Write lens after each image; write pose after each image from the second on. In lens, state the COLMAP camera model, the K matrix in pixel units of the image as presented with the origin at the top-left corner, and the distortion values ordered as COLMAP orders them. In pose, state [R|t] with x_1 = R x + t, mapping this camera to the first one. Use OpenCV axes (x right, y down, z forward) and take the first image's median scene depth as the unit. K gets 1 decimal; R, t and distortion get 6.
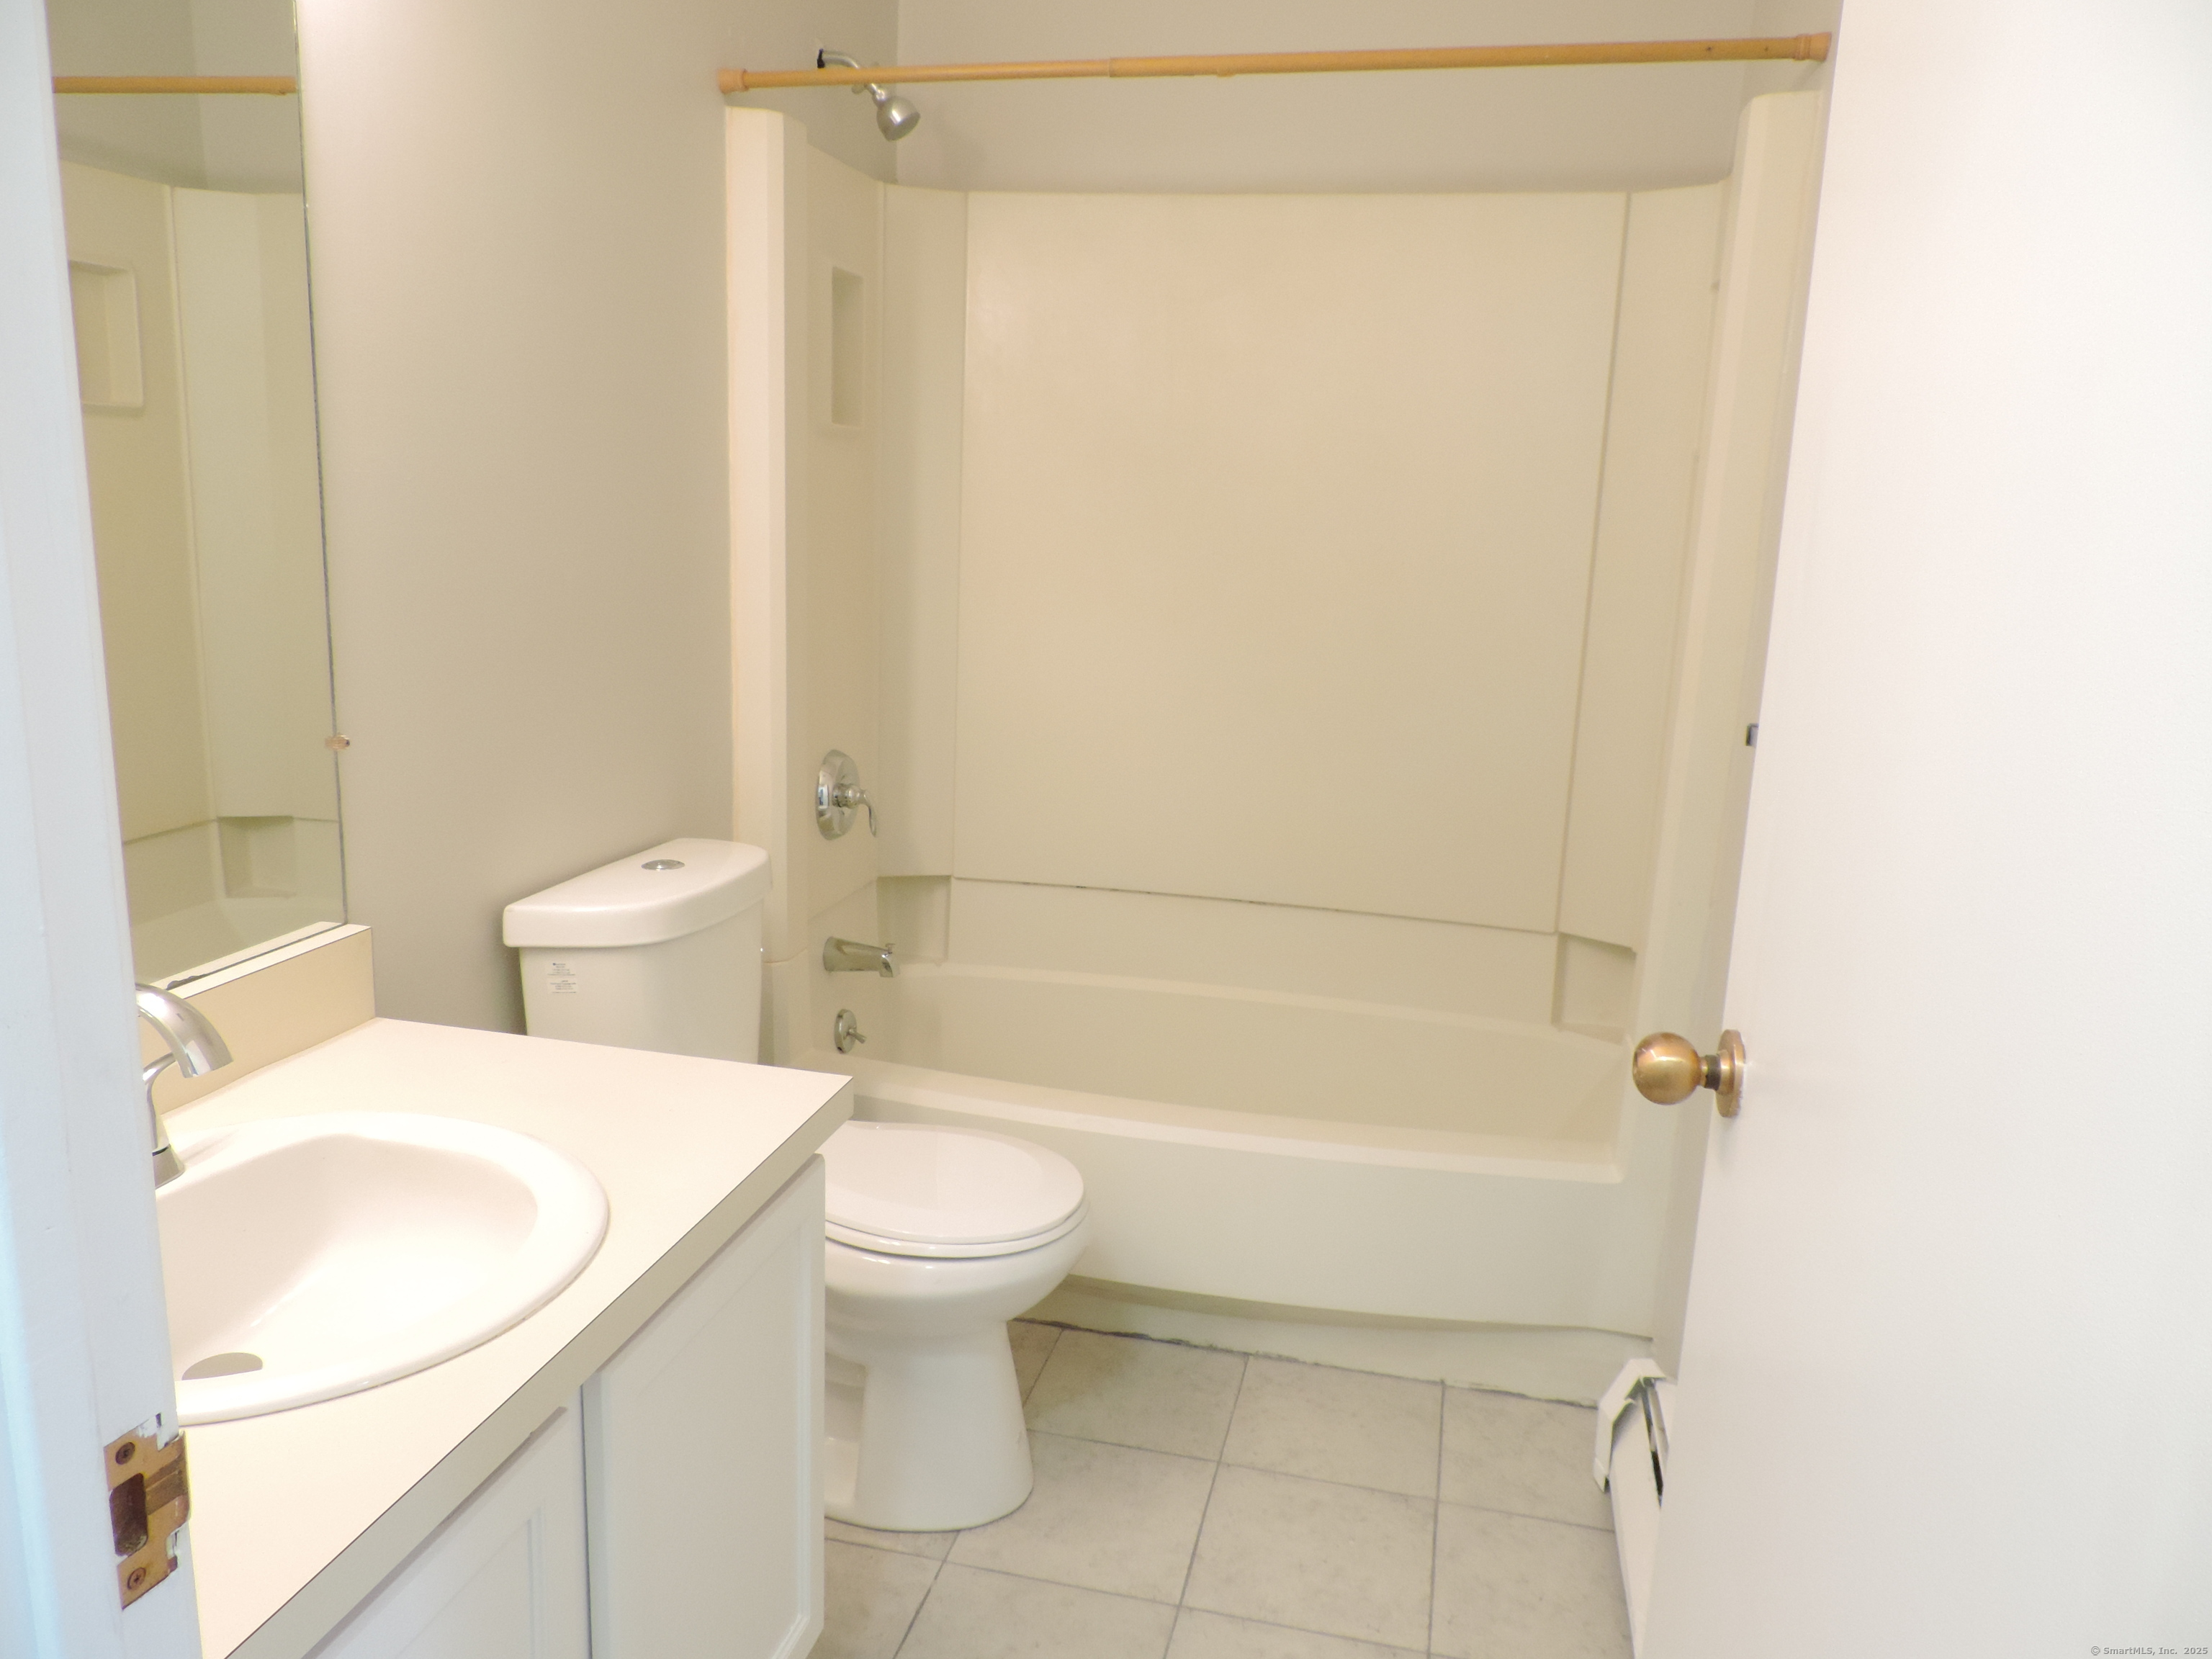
lens RADIAL K [[1584.8, 0, 1105.2], [0, 1584.8, 834.6], [0, 0, 1]] dist [-0.015799, -0.001558]
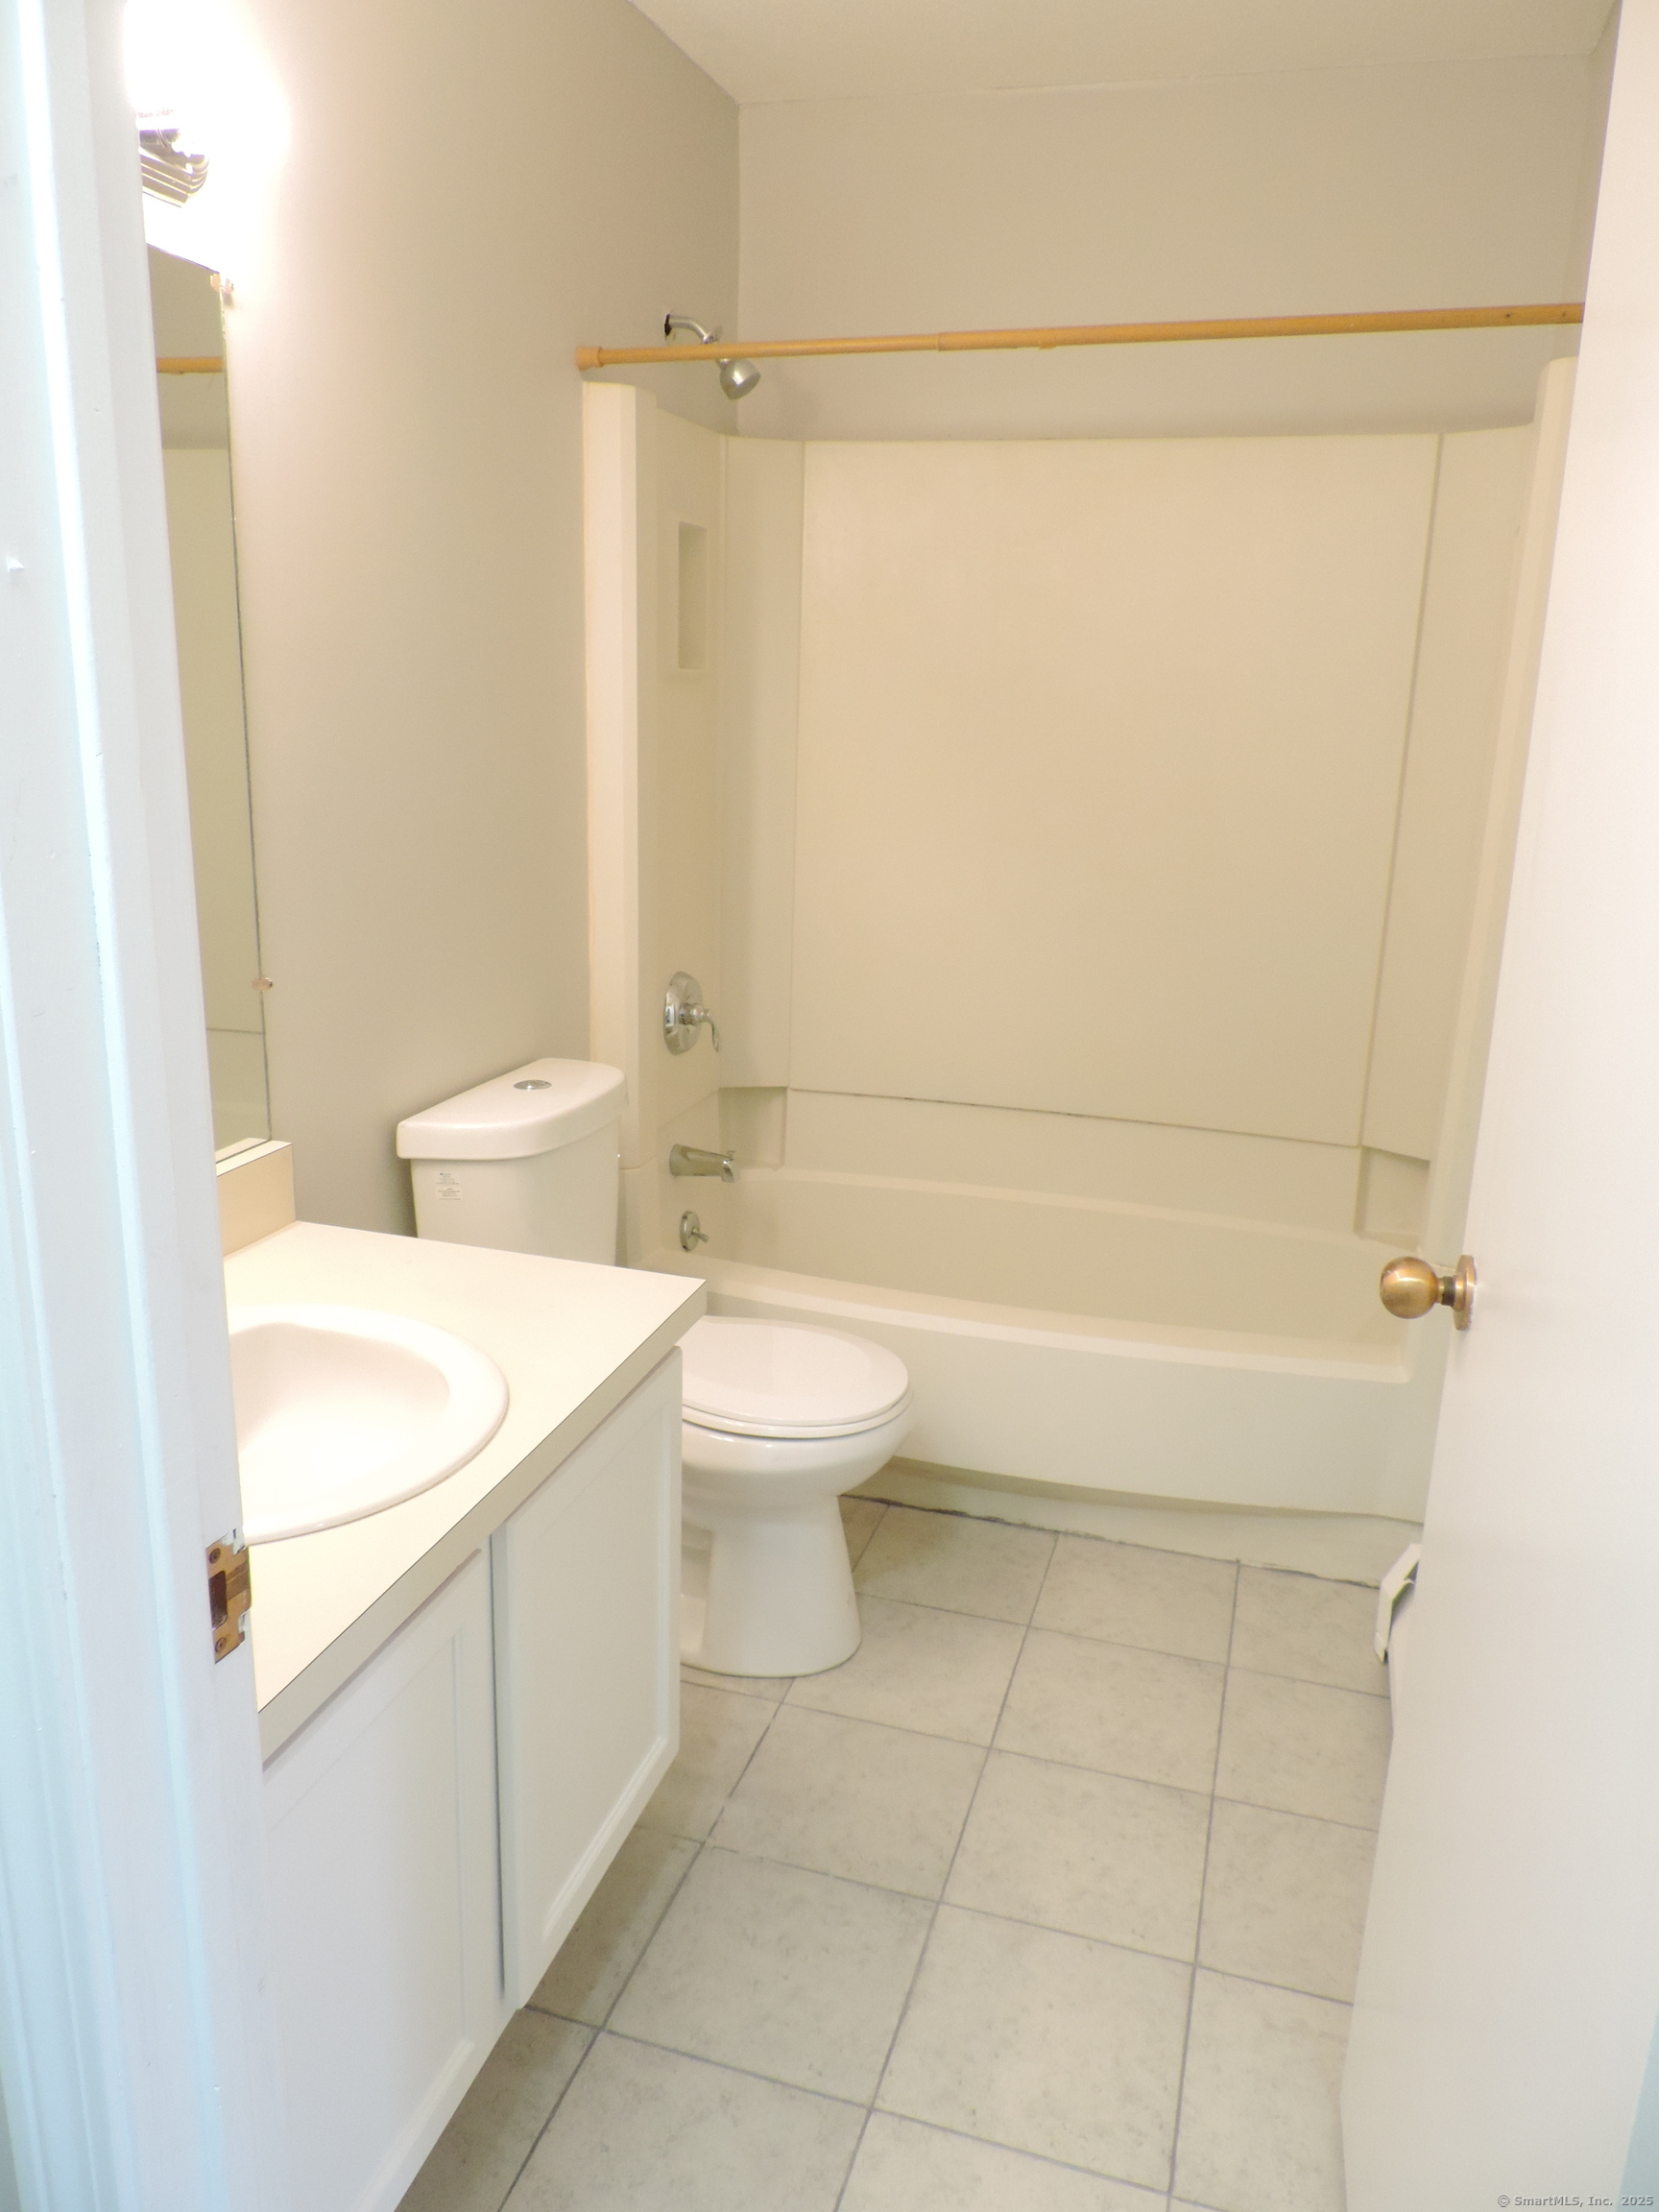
lens RADIAL K [[1584.8, 0, 821.1], [0, 1584.8, 1095.4], [0, 0, 1]] dist [-0.015799, -0.001558]
pose [[0.997357, 0.006633, -0.072349, 0.004777], [-0.003420, 0.999006, 0.044448, -0.023644], [0.072572, -0.044083, 0.996389, -0.100445]]
